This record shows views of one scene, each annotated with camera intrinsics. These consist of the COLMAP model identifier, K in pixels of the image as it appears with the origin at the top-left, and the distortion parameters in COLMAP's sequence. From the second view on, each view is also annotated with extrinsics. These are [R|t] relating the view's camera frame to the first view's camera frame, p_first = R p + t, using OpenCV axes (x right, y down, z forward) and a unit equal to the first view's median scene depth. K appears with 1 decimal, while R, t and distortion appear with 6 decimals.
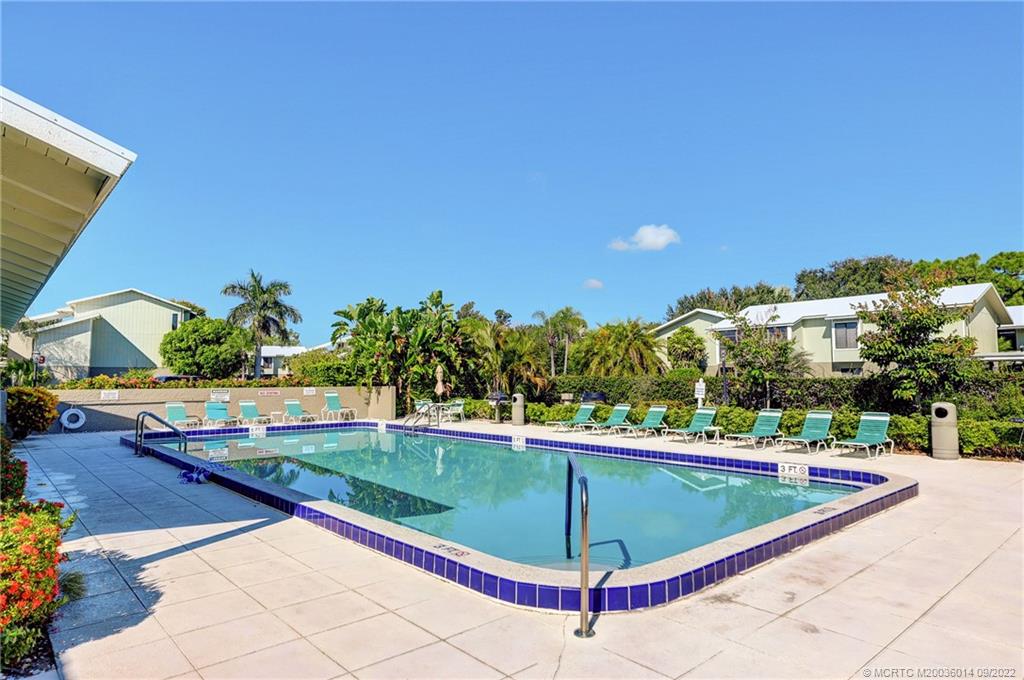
lens RADIAL K [[617.0, 0, 512.2], [0, 617.0, 337.5], [0, 0, 1]] dist [-0.004879, 0.000188]
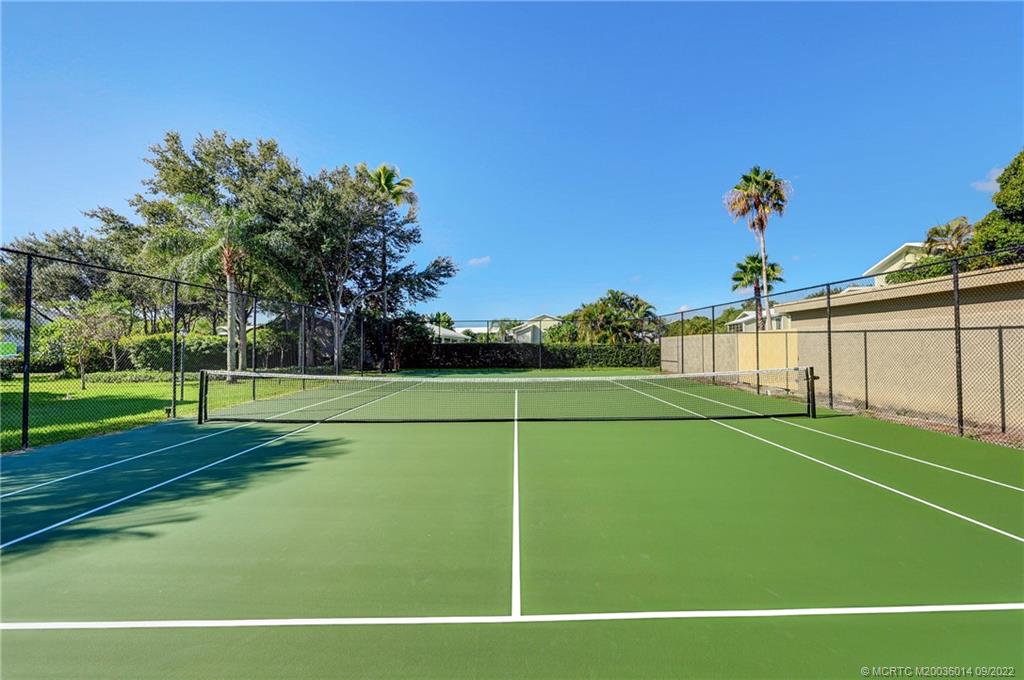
lens RADIAL K [[434.9, 0, 511.1], [0, 434.9, 341.6], [0, 0, 1]] dist [-0.004613, -0.000264]
pose [[0.740668, -0.039355, -0.670717, 1.157431], [0.048909, 0.998793, -0.004595, 0.088526], [0.670088, -0.029401, 0.741699, -1.082048]]
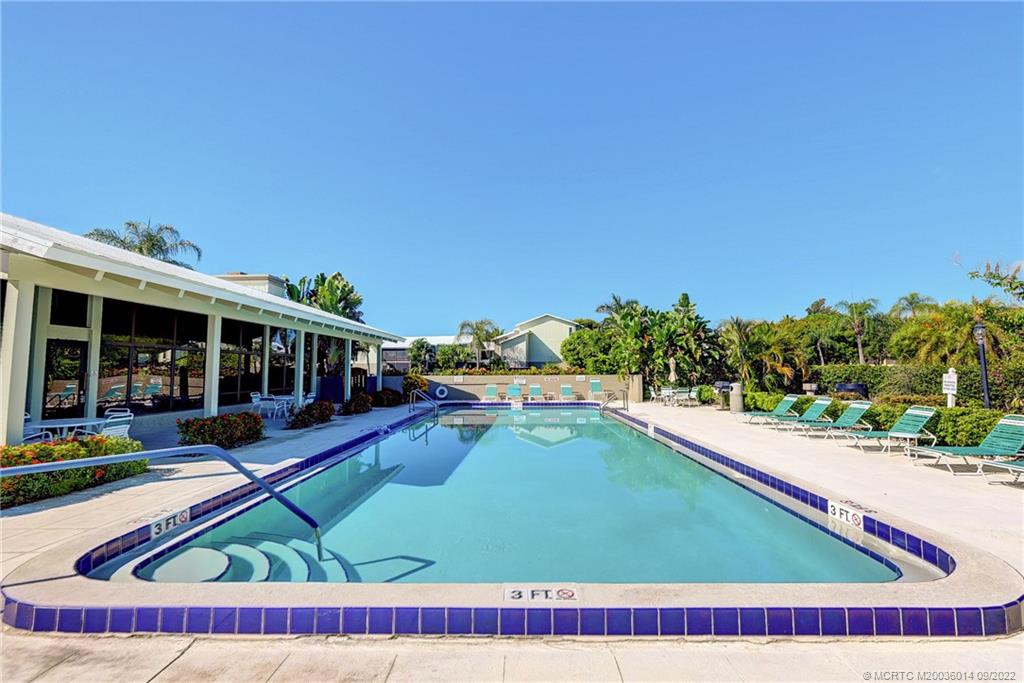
lens RADIAL K [[434.9, 0, 511.6], [0, 434.9, 340.3], [0, 0, 1]] dist [-0.004613, -0.000264]
pose [[0.733091, -0.045870, -0.678581, 0.202451], [0.047868, 0.998729, -0.015799, 0.010685], [0.678444, -0.020900, 0.734355, 0.176041]]
